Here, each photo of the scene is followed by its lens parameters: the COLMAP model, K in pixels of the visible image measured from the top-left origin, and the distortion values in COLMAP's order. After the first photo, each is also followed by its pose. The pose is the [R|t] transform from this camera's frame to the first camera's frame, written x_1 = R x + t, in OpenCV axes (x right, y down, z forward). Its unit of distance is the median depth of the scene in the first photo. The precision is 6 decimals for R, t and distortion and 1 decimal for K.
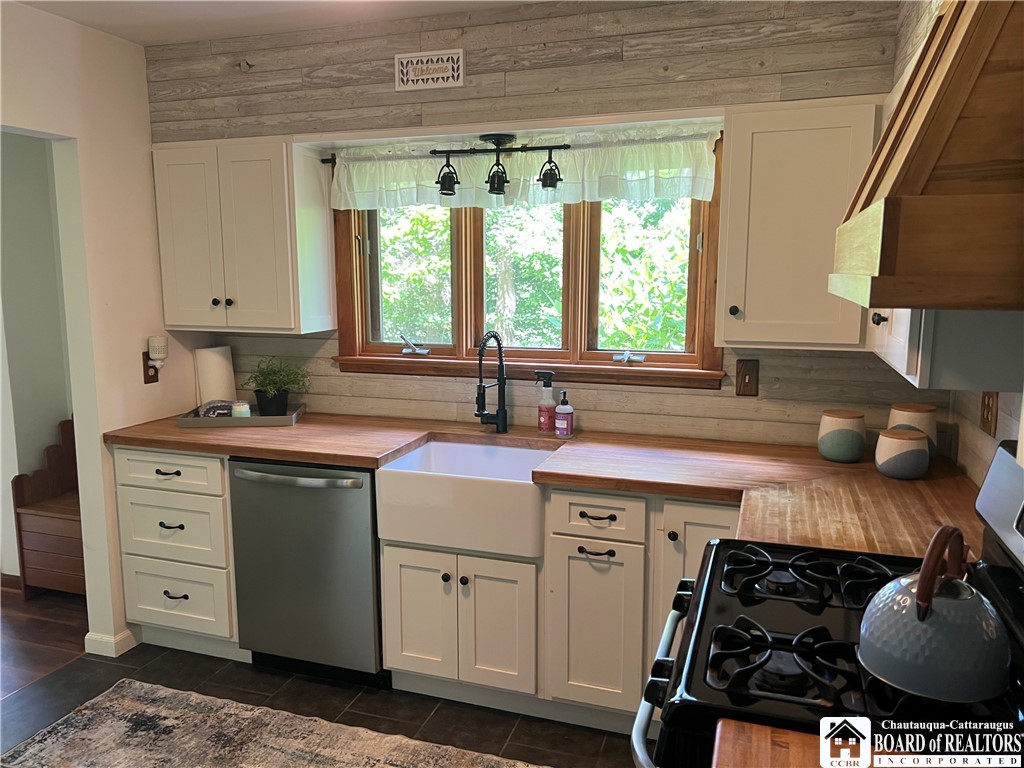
lens RADIAL K [[765.2, 0, 513.2], [0, 765.2, 387.6], [0, 0, 1]] dist [0.004568, 0.000042]
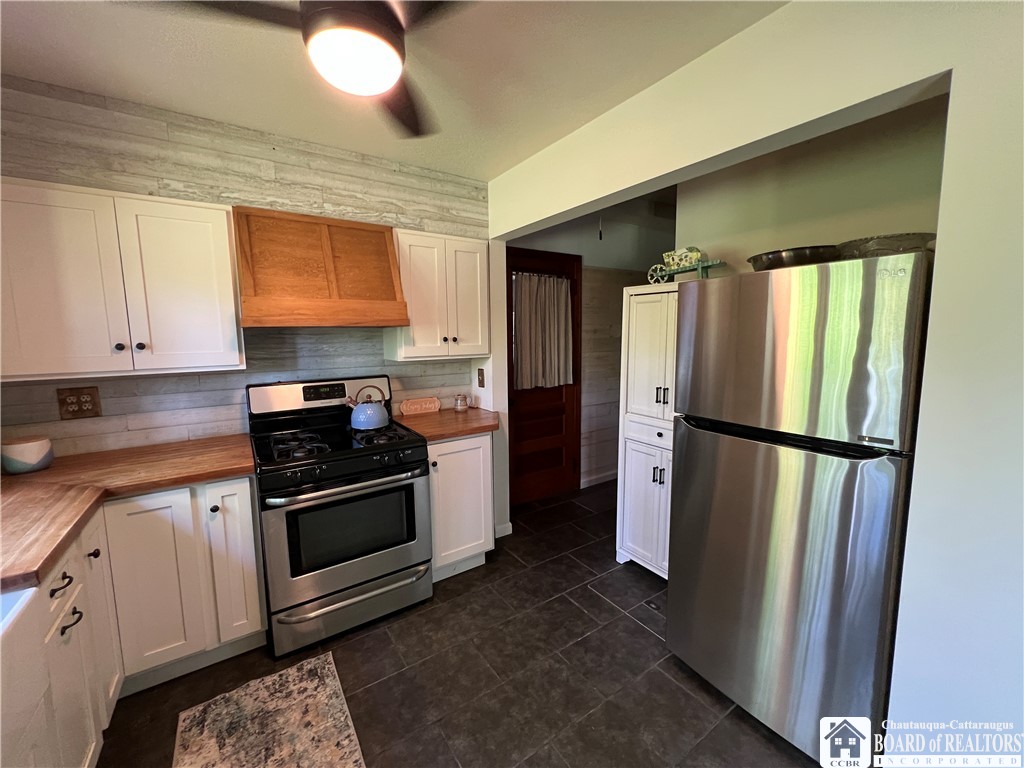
lens RADIAL K [[409.5, 0, 507.4], [0, 409.5, 380.3], [0, 0, 1]] dist [-0.001756, 0.000754]
pose [[-0.791181, -0.060626, 0.608570, -0.727680], [0.105796, 0.966506, 0.233826, -0.099513], [-0.602362, 0.249382, -0.758266, 0.796278]]
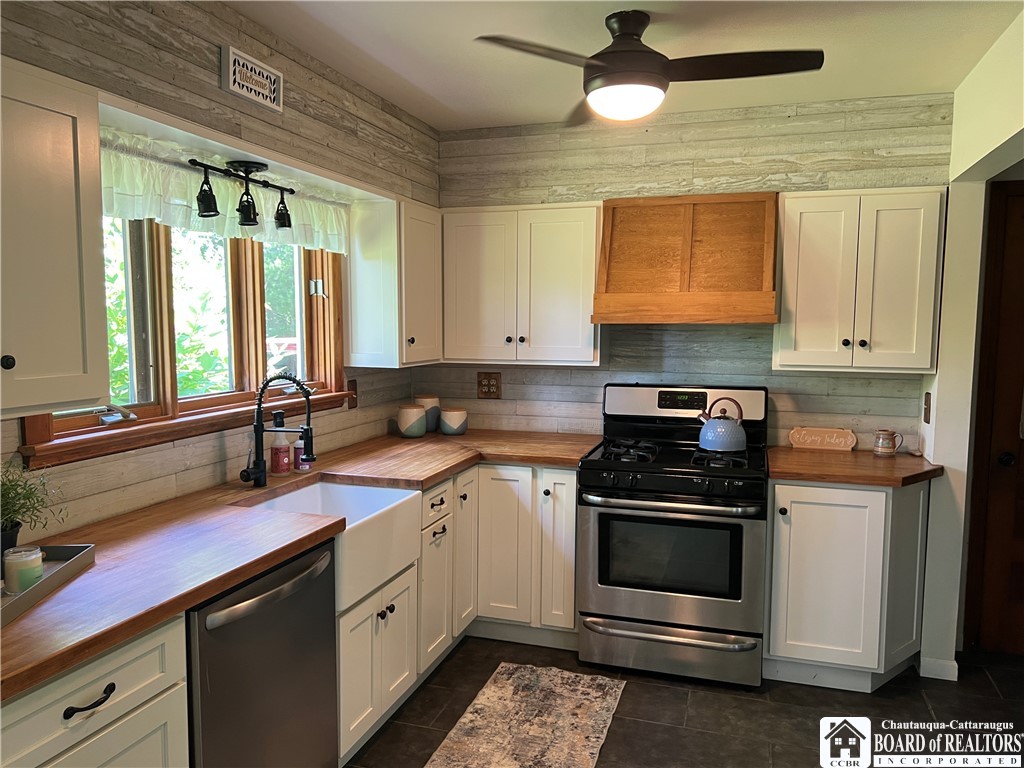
lens RADIAL K [[765.2, 0, 512.0], [0, 765.2, 384.0], [0, 0, 1]] dist [0.092624, -0.111673]
pose [[-0.015980, -0.083436, 0.996385, -0.991247], [0.146856, 0.985509, 0.084880, -0.100434], [-0.989029, 0.147682, -0.003495, 0.734243]]
